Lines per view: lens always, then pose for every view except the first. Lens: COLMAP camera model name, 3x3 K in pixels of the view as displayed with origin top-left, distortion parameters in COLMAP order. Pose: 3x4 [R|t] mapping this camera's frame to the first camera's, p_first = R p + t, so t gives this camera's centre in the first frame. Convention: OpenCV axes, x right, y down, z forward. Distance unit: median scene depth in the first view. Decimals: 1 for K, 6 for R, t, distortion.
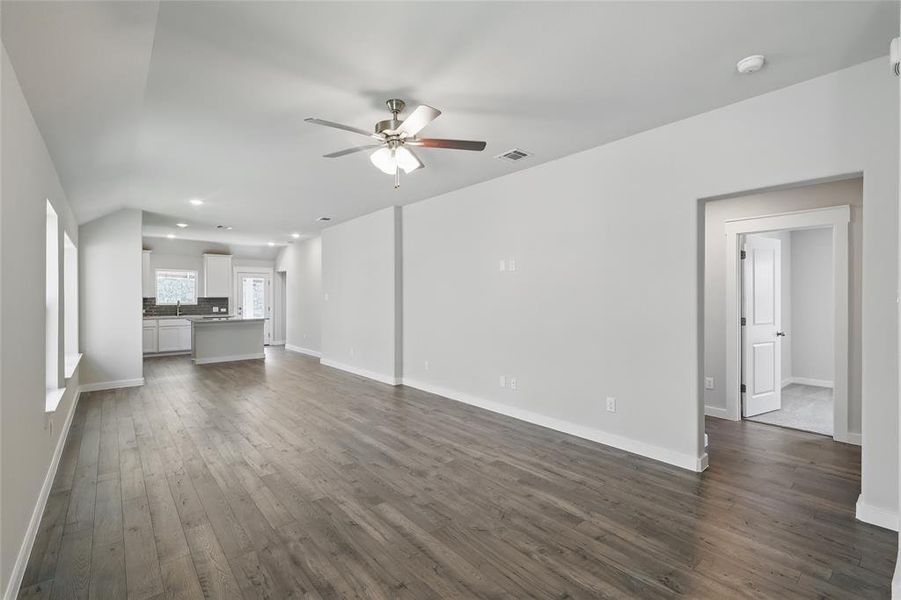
lens RADIAL K [[401.7, 0, 448.4], [0, 401.7, 297.7], [0, 0, 1]] dist [0.009359, -0.002555]
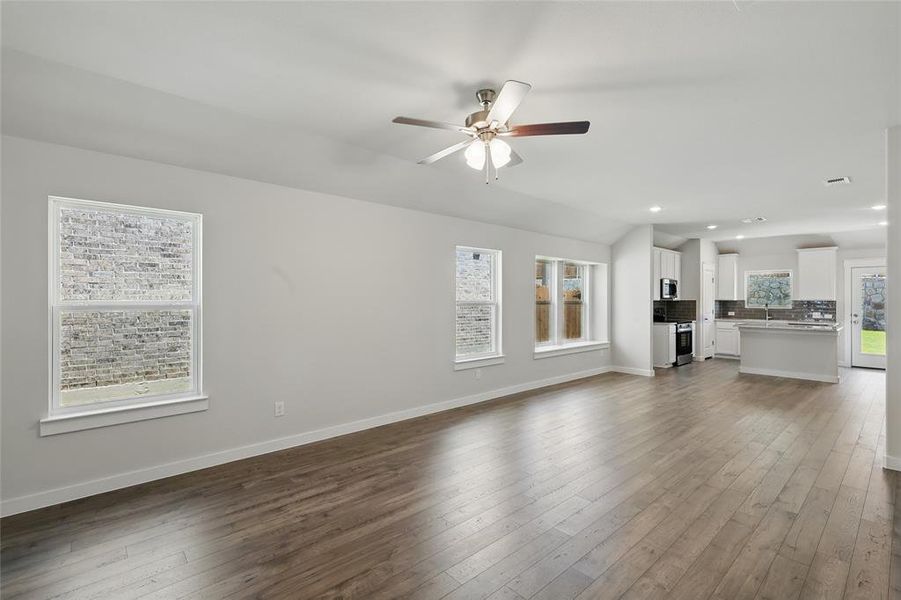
lens RADIAL K [[401.7, 0, 455.3], [0, 401.7, 299.8], [0, 0, 1]] dist [0.009359, -0.002555]
pose [[0.046284, 0.001419, -0.998927, 0.548364], [-0.002826, 0.999995, 0.001290, -0.003058], [0.998924, 0.002763, 0.046288, 0.602856]]
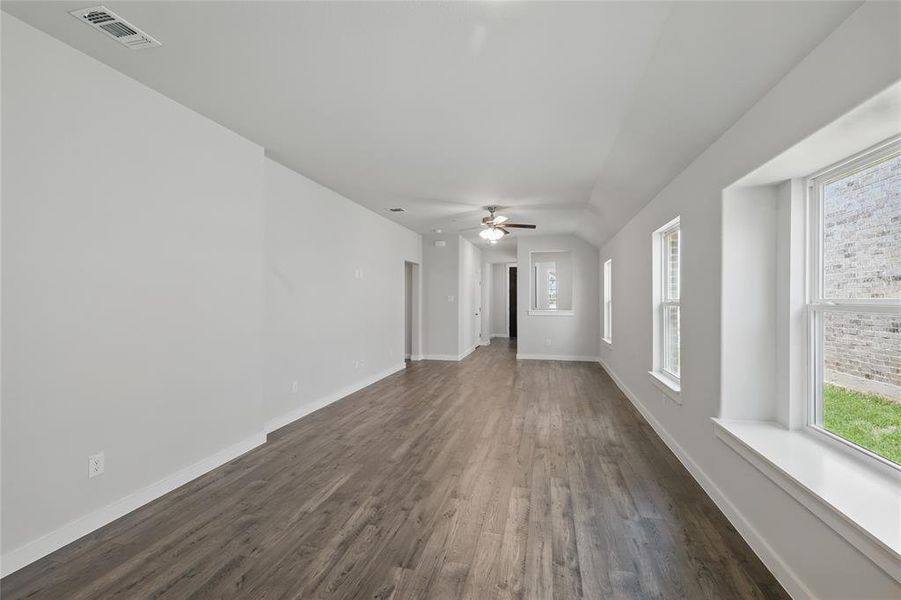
lens RADIAL K [[401.7, 0, 450.5], [0, 401.7, 298.1], [0, 0, 1]] dist [0.009359, -0.002555]
pose [[-0.596436, 0.001985, 0.802658, -1.168015], [0.002310, 0.999997, -0.000757, -0.000738], [-0.802657, 0.001403, -0.596439, 1.673012]]
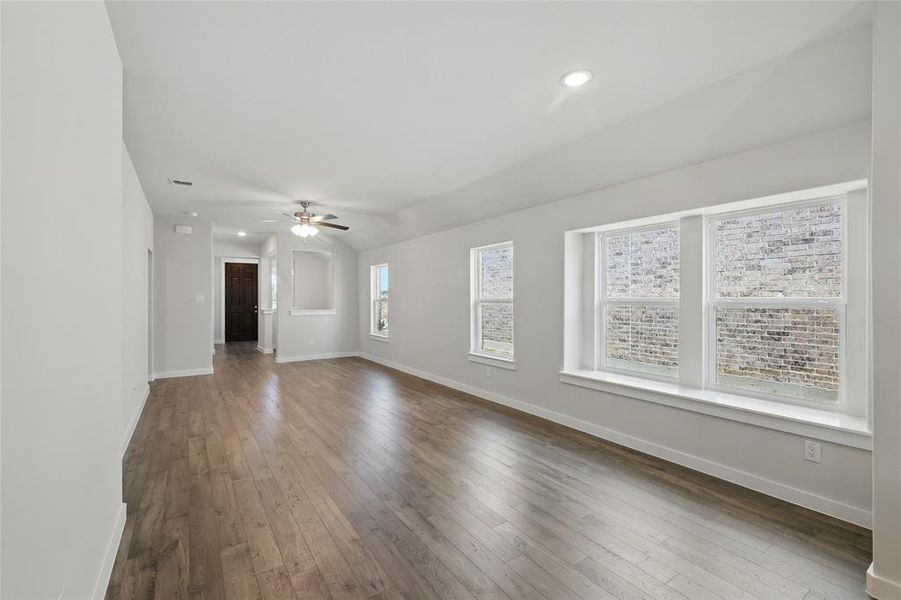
lens RADIAL K [[401.7, 0, 452.4], [0, 401.7, 297.2], [0, 0, 1]] dist [0.009359, -0.002555]
pose [[-0.995305, 0.004282, 0.096692, -0.730937], [0.004383, 0.999990, 0.000841, -0.002956], [-0.096687, 0.001261, -0.995314, 2.010602]]
